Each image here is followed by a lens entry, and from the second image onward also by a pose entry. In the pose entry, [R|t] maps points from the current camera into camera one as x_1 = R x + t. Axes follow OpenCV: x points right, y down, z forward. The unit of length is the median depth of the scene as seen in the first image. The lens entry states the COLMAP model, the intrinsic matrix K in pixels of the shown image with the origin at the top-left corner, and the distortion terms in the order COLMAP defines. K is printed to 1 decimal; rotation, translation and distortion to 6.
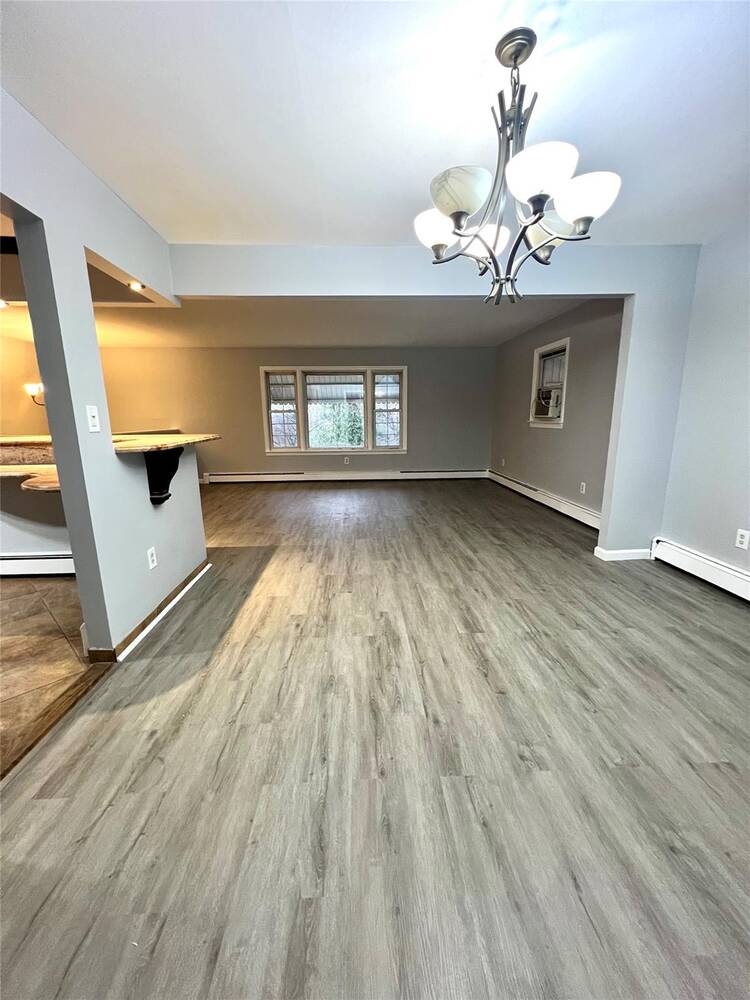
lens RADIAL K [[396.1, 0, 376.9], [0, 396.1, 496.0], [0, 0, 1]] dist [-0.001298, 0.000070]
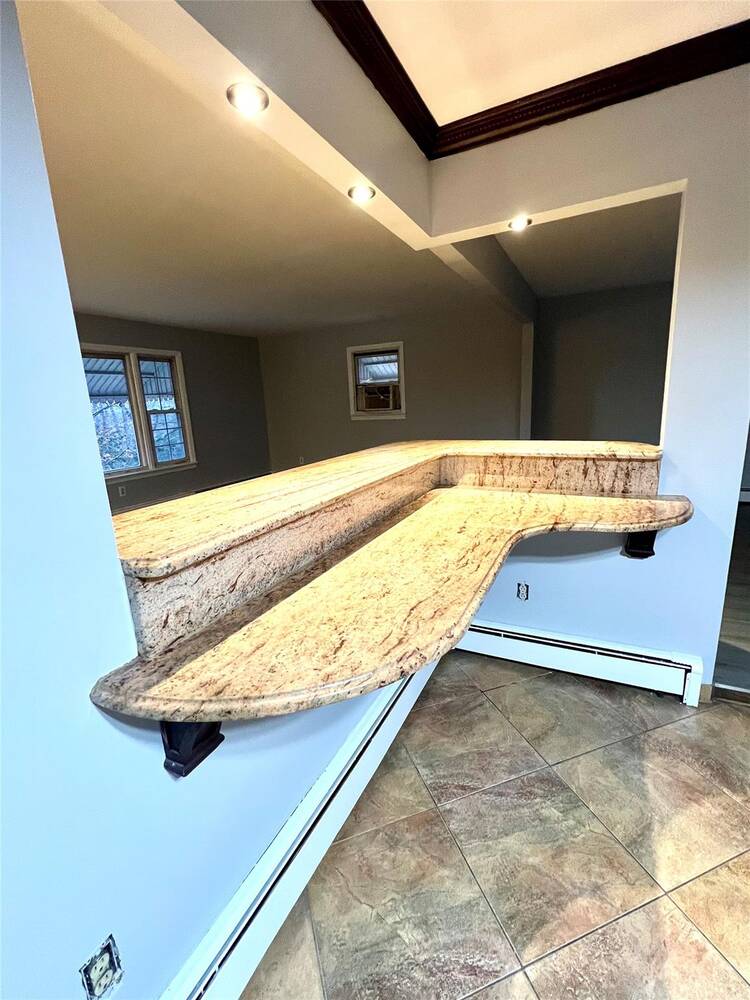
lens RADIAL K [[436.6, 0, 377.4], [0, 436.6, 500.1], [0, 0, 1]] dist [-0.002027, 0.000053]
pose [[0.491930, -0.208726, 0.845245, -1.068654], [0.216434, 0.969679, 0.113490, -0.151076], [-0.843304, 0.127110, 0.522189, 0.642644]]
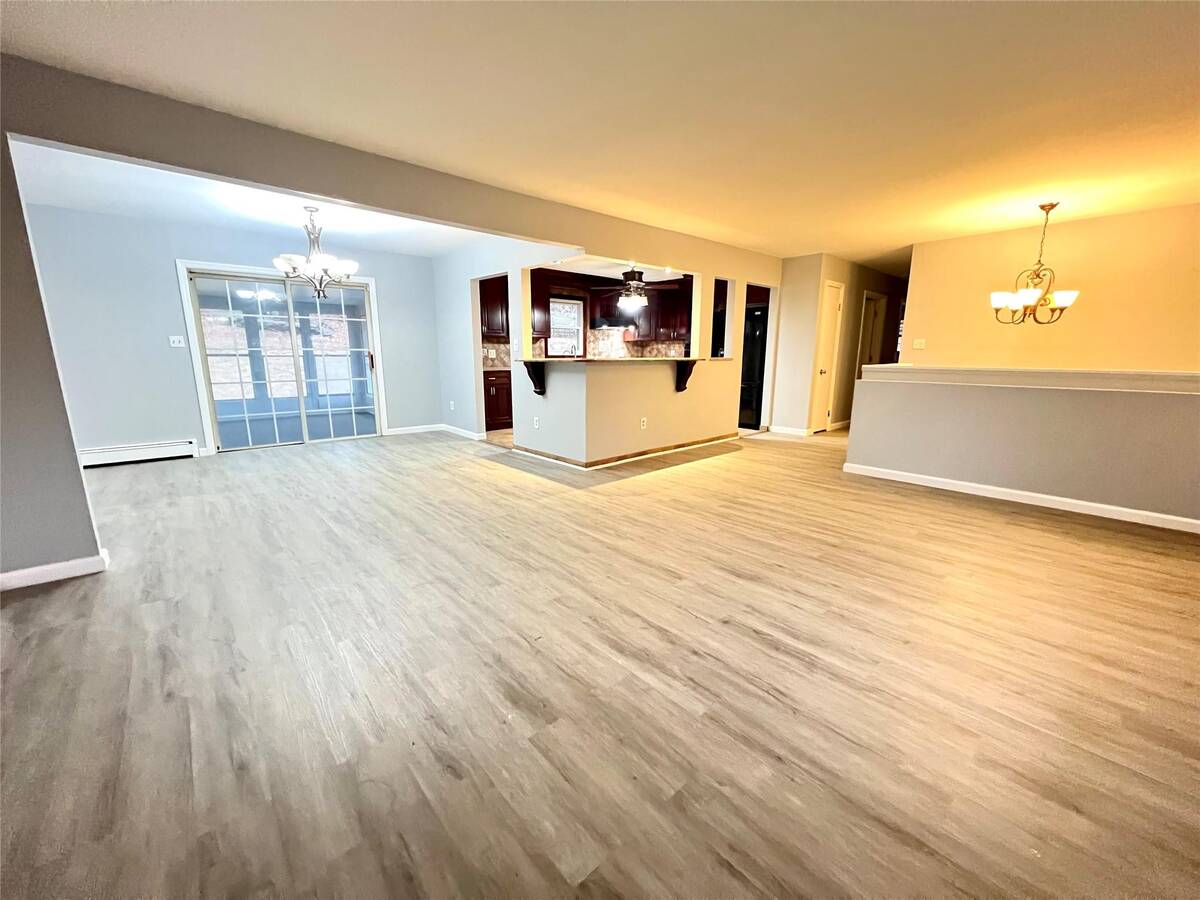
lens RADIAL K [[475.3, 0, 601.5], [0, 475.3, 450.2], [0, 0, 1]] dist [-0.001298, 0.000070]
pose [[-0.774923, 0.133459, -0.617804, 0.405806], [-0.120865, 0.928126, 0.352098, -0.382946], [0.620391, 0.347520, -0.703096, 2.002702]]
